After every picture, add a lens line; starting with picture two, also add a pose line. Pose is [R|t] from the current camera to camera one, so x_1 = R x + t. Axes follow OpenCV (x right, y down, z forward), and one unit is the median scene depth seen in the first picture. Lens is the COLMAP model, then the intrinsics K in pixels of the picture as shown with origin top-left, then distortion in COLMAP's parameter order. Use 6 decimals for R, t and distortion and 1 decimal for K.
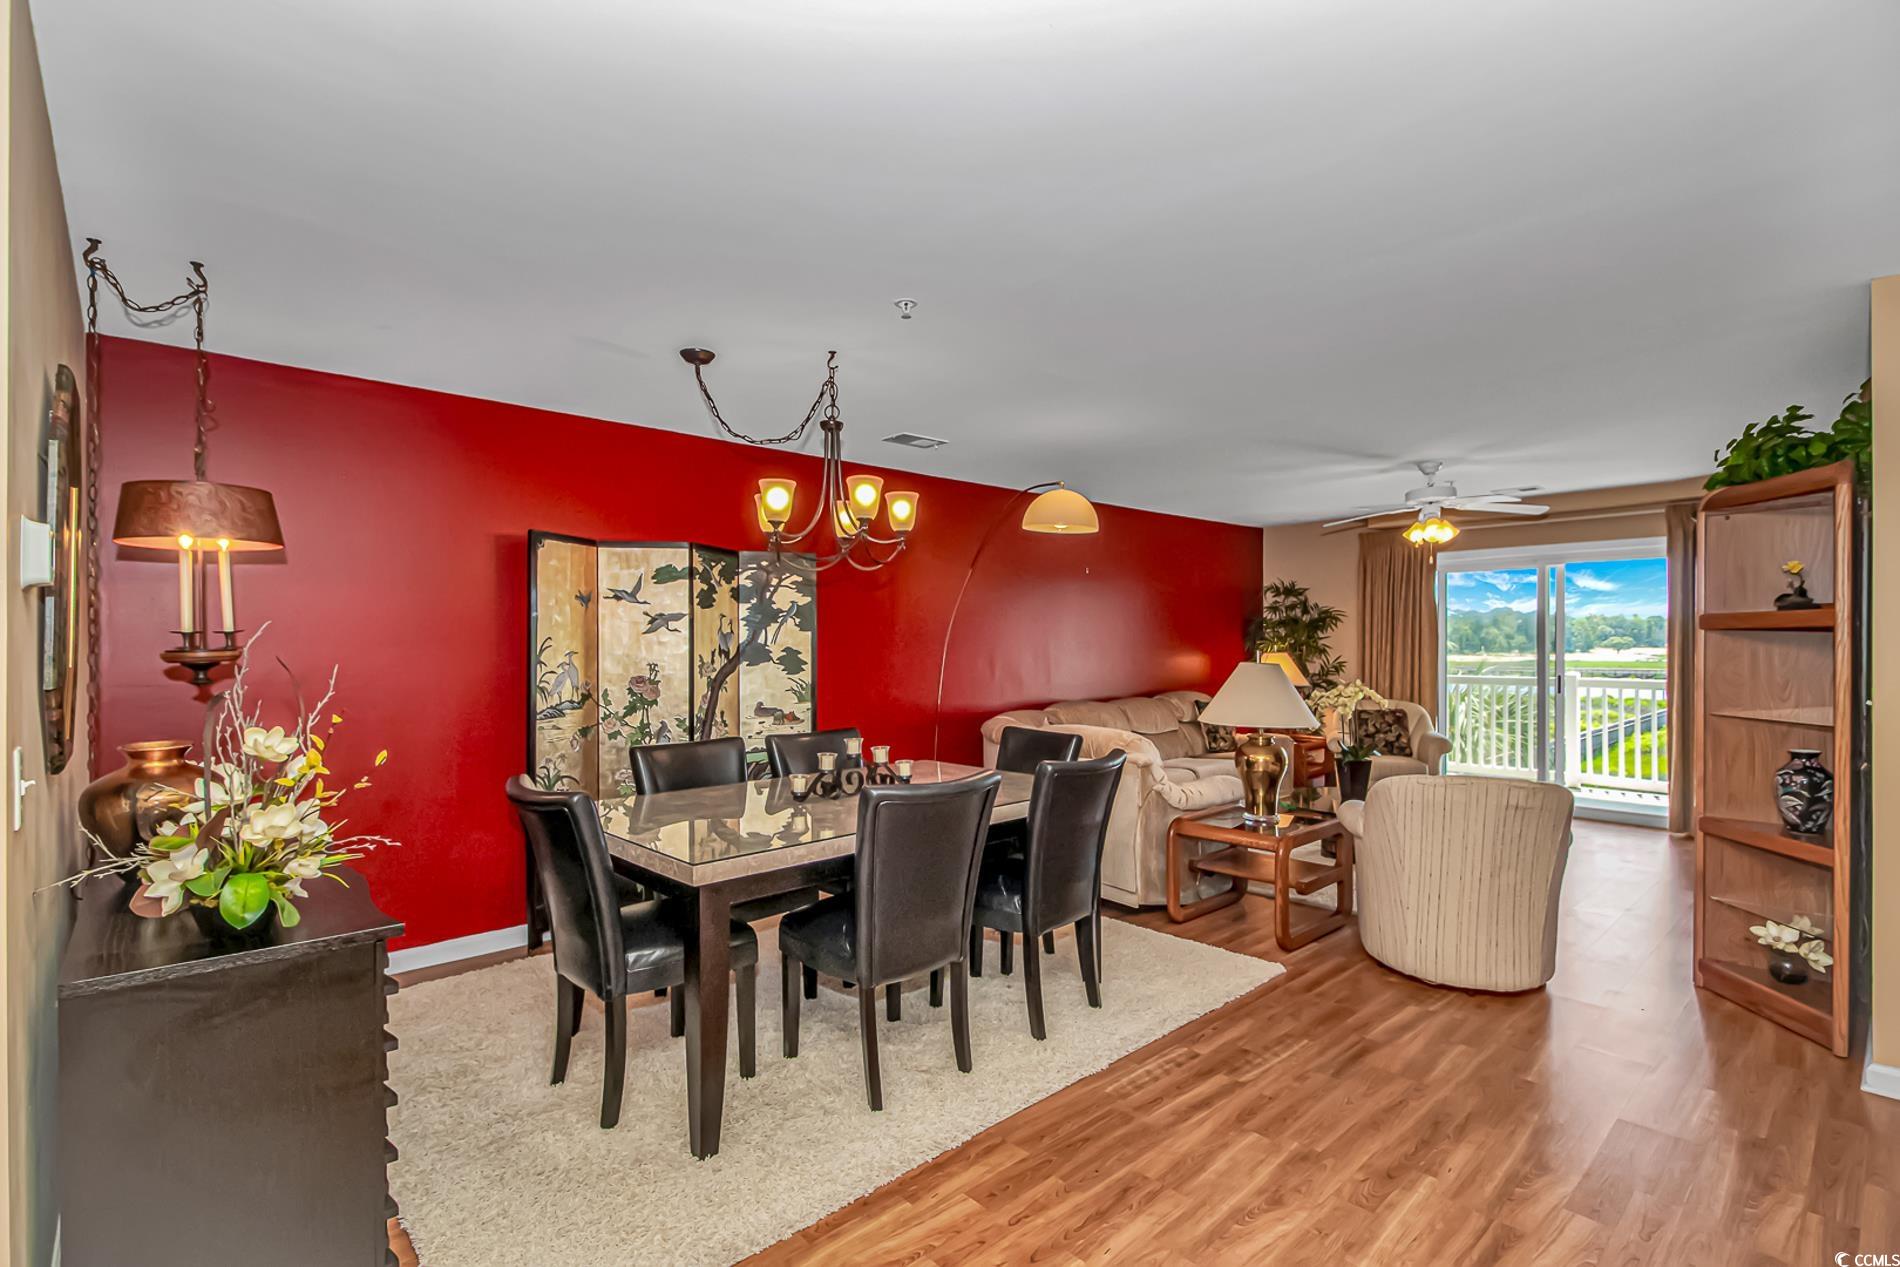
lens RADIAL K [[885.9, 0, 950.0], [0, 885.9, 633.5], [0, 0, 1]] dist [0.000889, -0.008492]
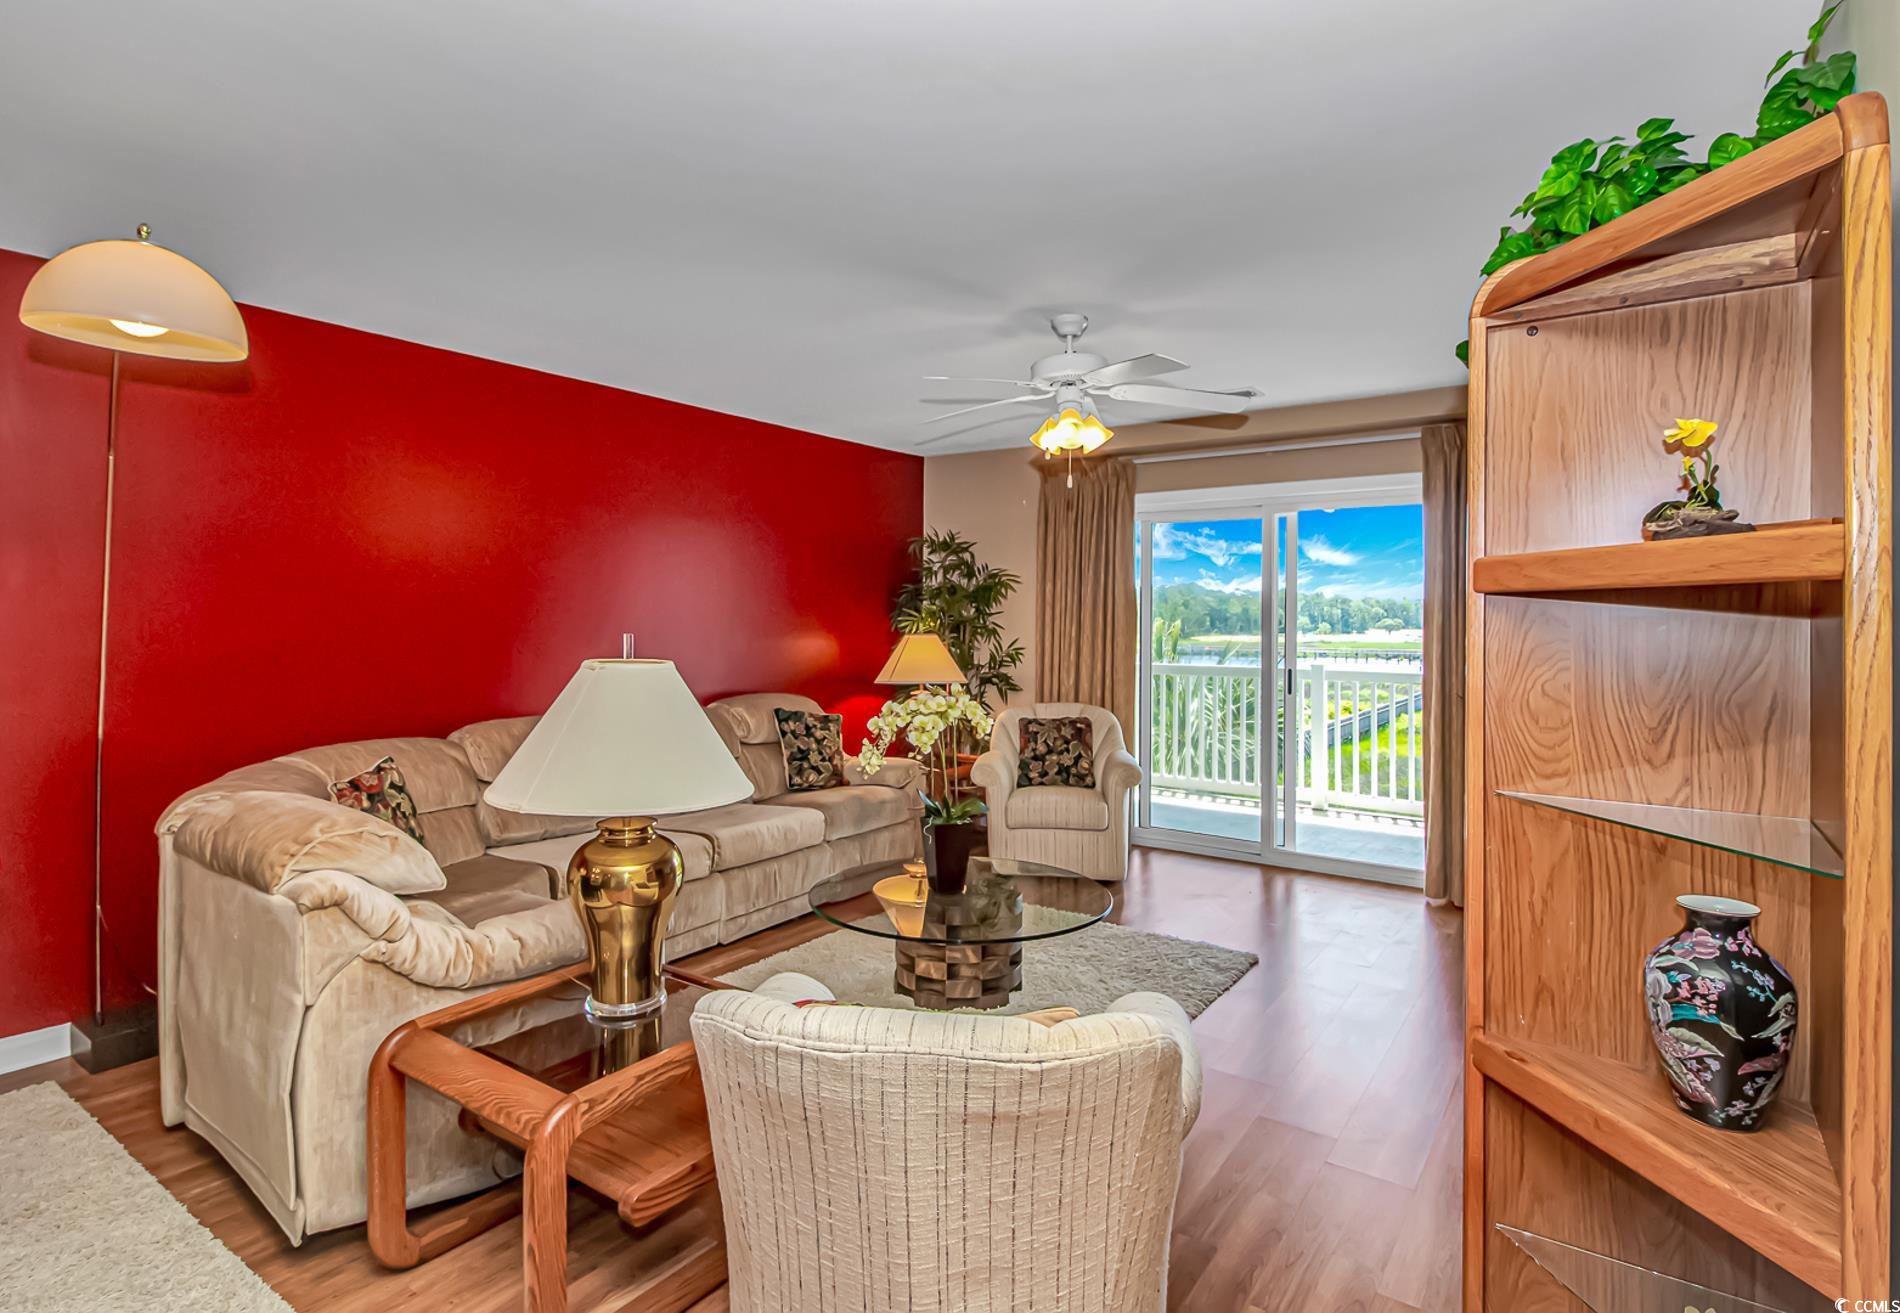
lens RADIAL K [[978.8, 0, 930.7], [0, 978.8, 594.2], [0, 0, 1]] dist [0.000172, 0.000090]
pose [[0.977960, 0.014137, 0.208312, 0.239894], [-0.010912, 0.999802, -0.016624, 0.003464], [-0.208506, 0.013984, 0.977921, 0.287593]]
